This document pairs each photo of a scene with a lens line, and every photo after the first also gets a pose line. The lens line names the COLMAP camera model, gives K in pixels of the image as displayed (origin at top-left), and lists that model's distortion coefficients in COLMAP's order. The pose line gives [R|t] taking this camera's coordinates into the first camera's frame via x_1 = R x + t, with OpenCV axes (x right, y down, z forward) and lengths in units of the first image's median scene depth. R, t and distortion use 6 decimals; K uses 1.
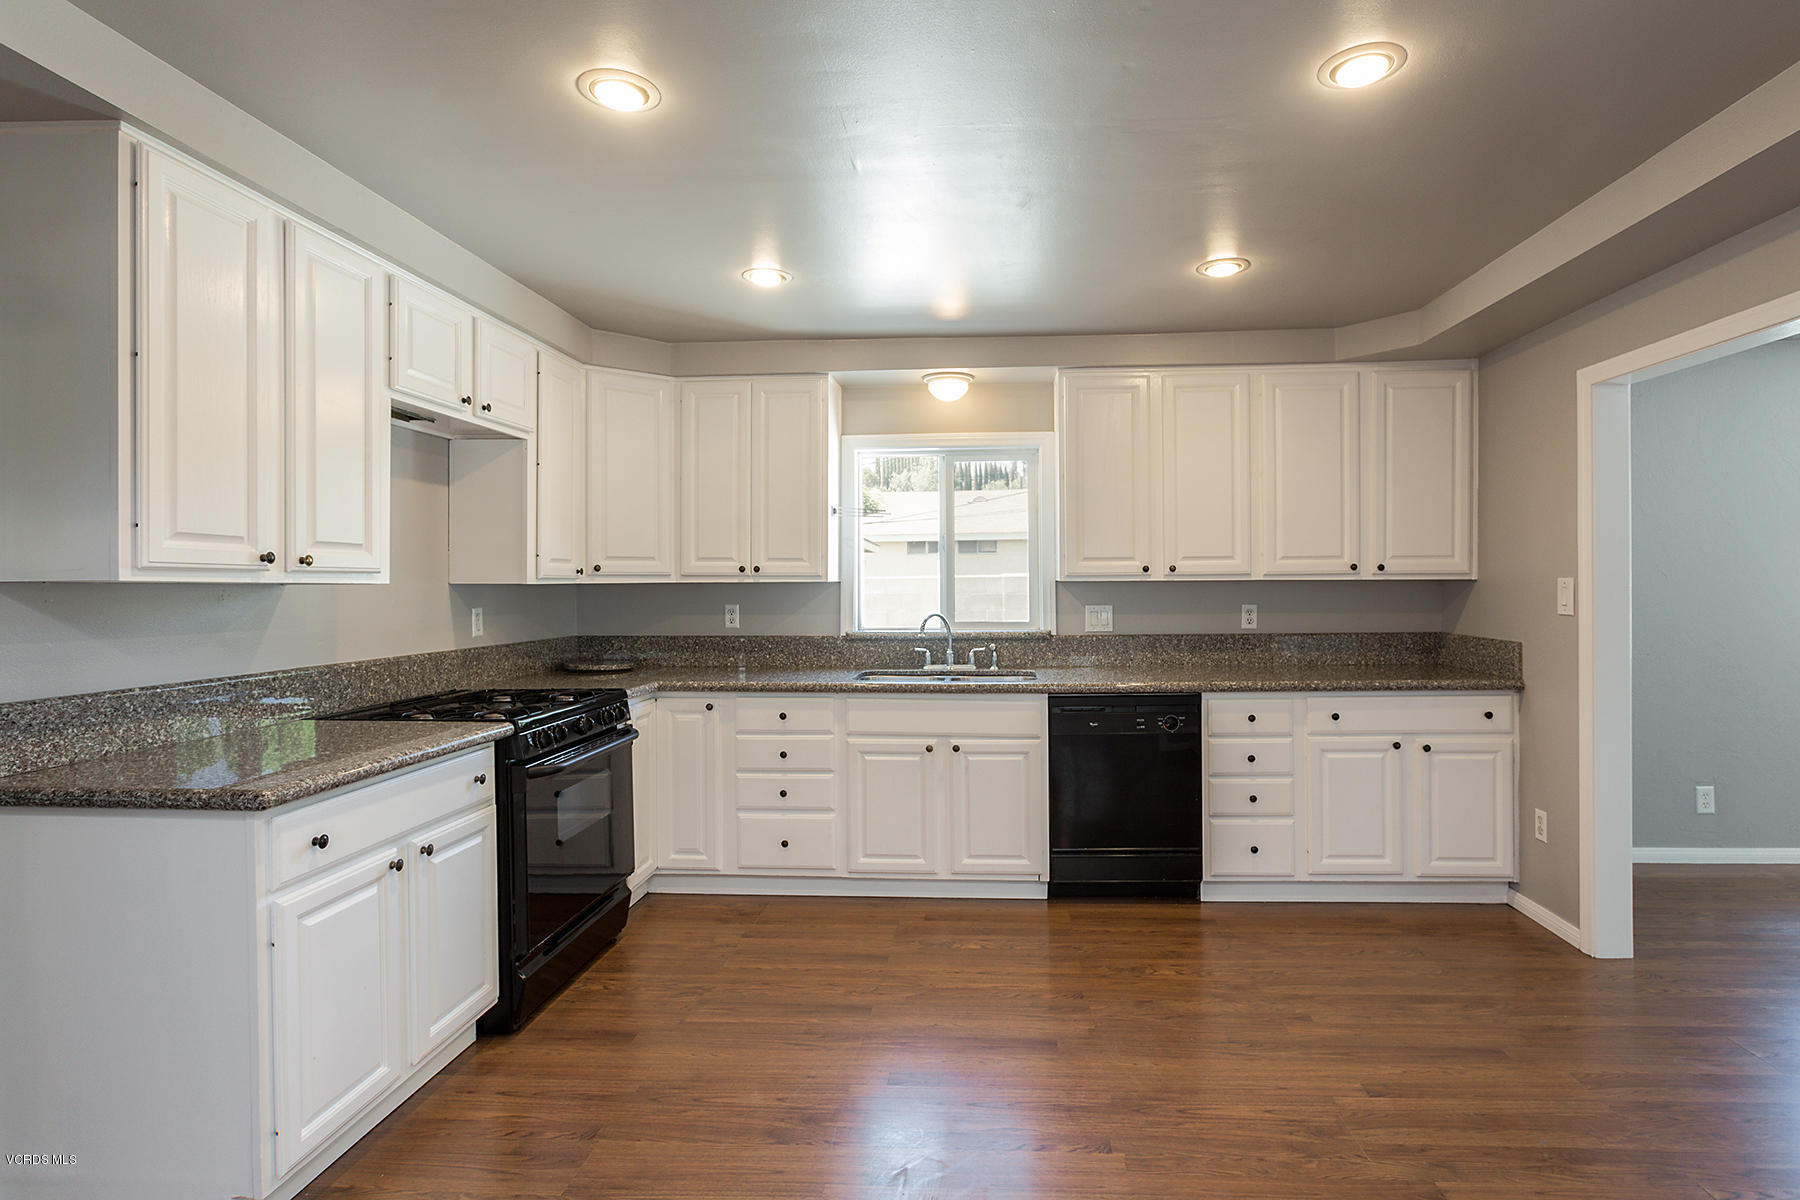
lens RADIAL K [[937.3, 0, 951.9], [0, 937.3, 584.8], [0, 0, 1]] dist [-0.017941, 0.000346]
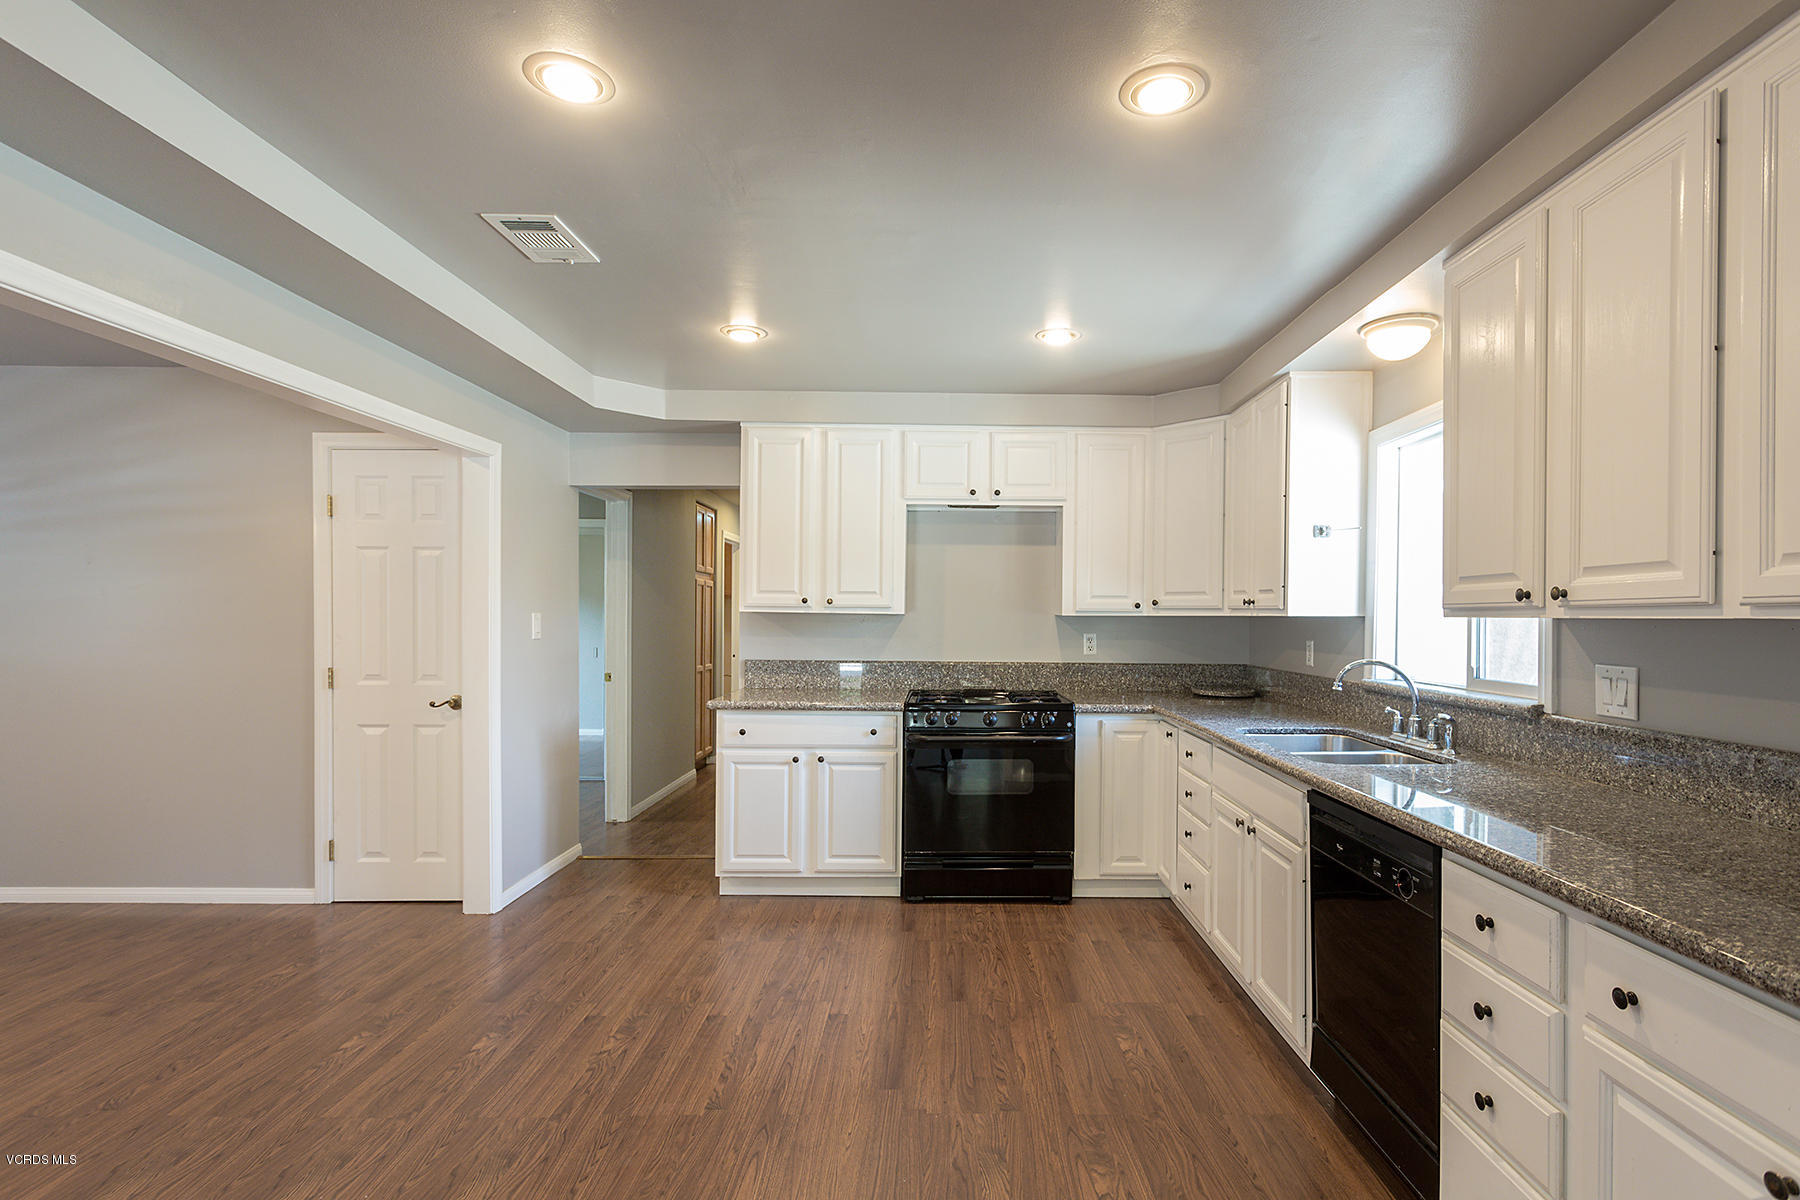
lens RADIAL K [[886.7, 0, 938.2], [0, 886.7, 630.9], [0, 0, 1]] dist [-0.001616, -0.000055]
pose [[0.042617, 0.023321, -0.998819, 0.795001], [-0.008585, 0.999699, 0.022975, -0.006610], [0.999055, 0.007596, 0.042805, 0.776666]]
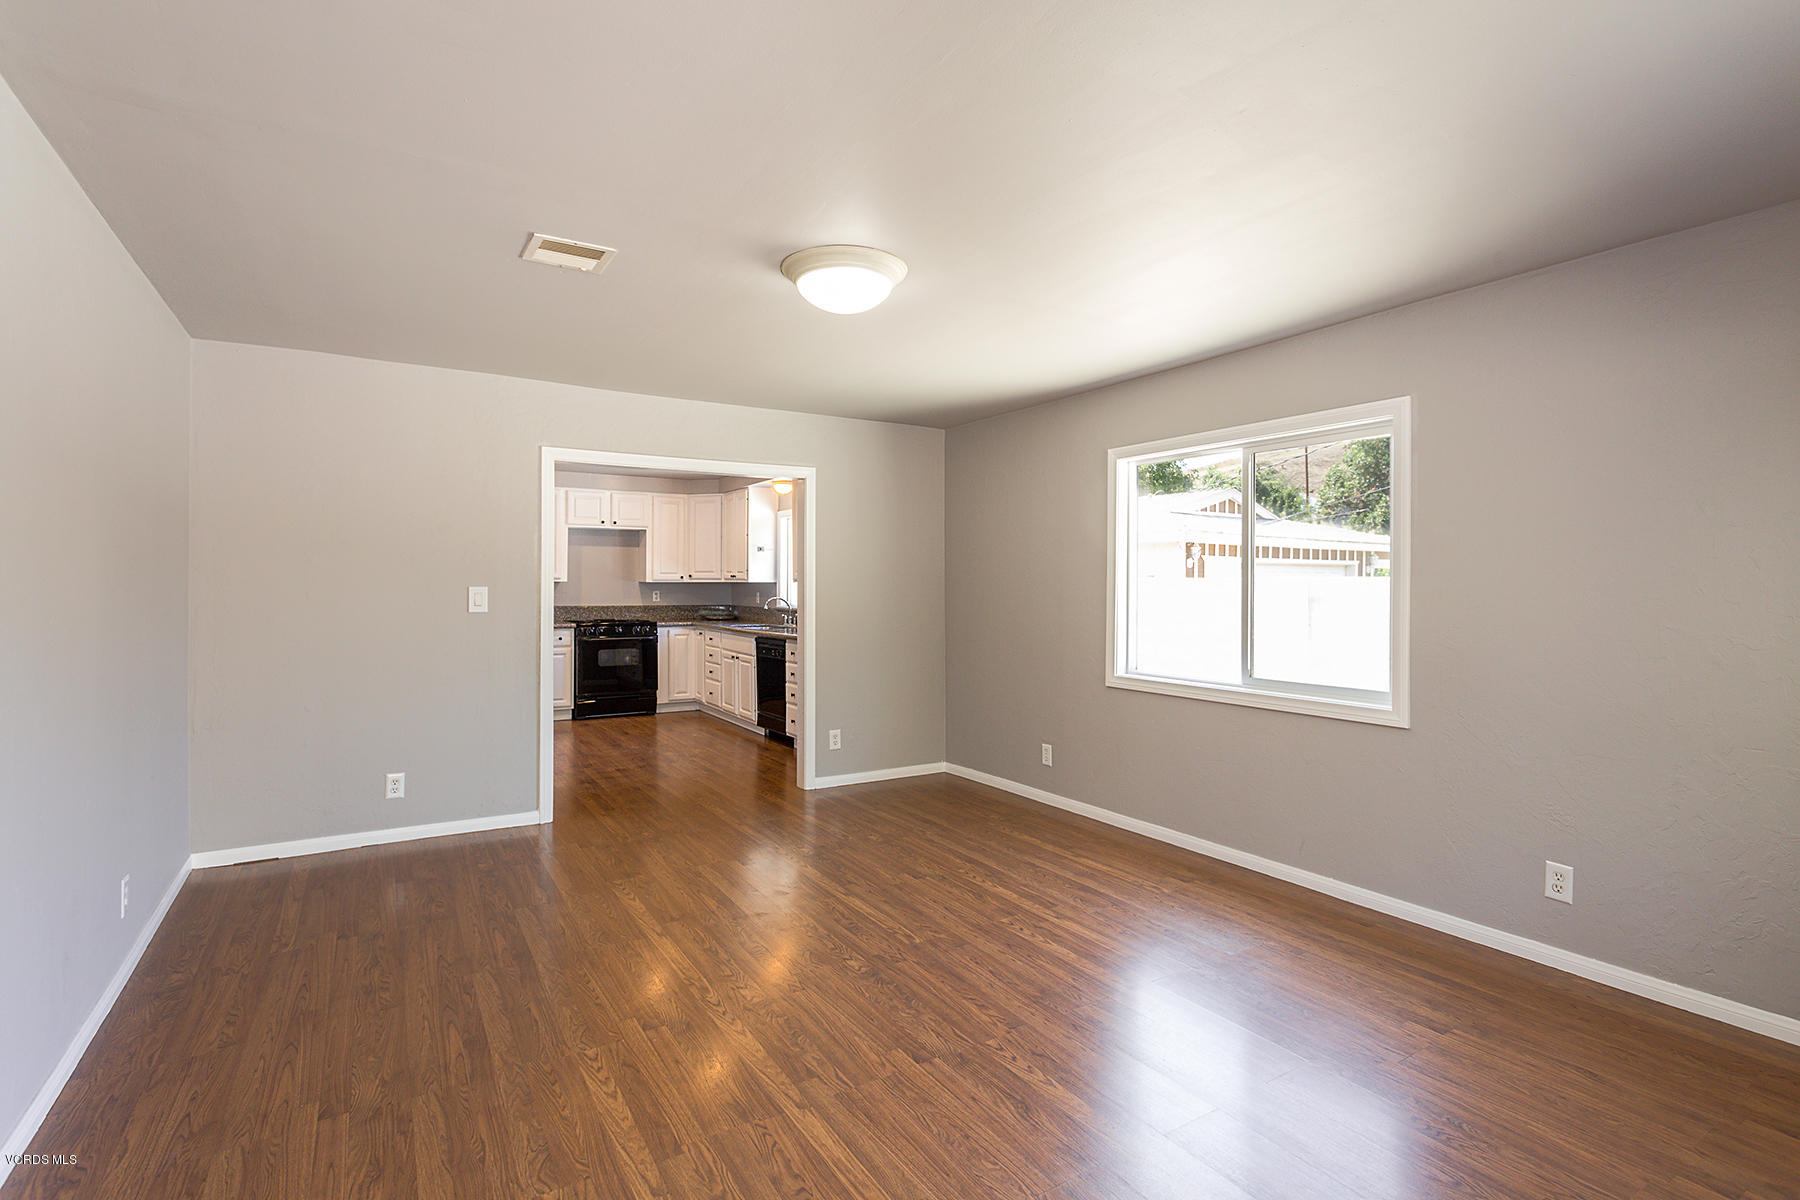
lens RADIAL K [[867.5, 0, 904.0], [0, 867.5, 579.8], [0, 0, 1]] dist [-0.001573, -0.000019]
pose [[0.564645, 0.005937, -0.825313, 2.103918], [-0.008118, 0.999966, 0.001639, -0.018407], [0.825294, 0.005775, 0.564674, 0.181474]]
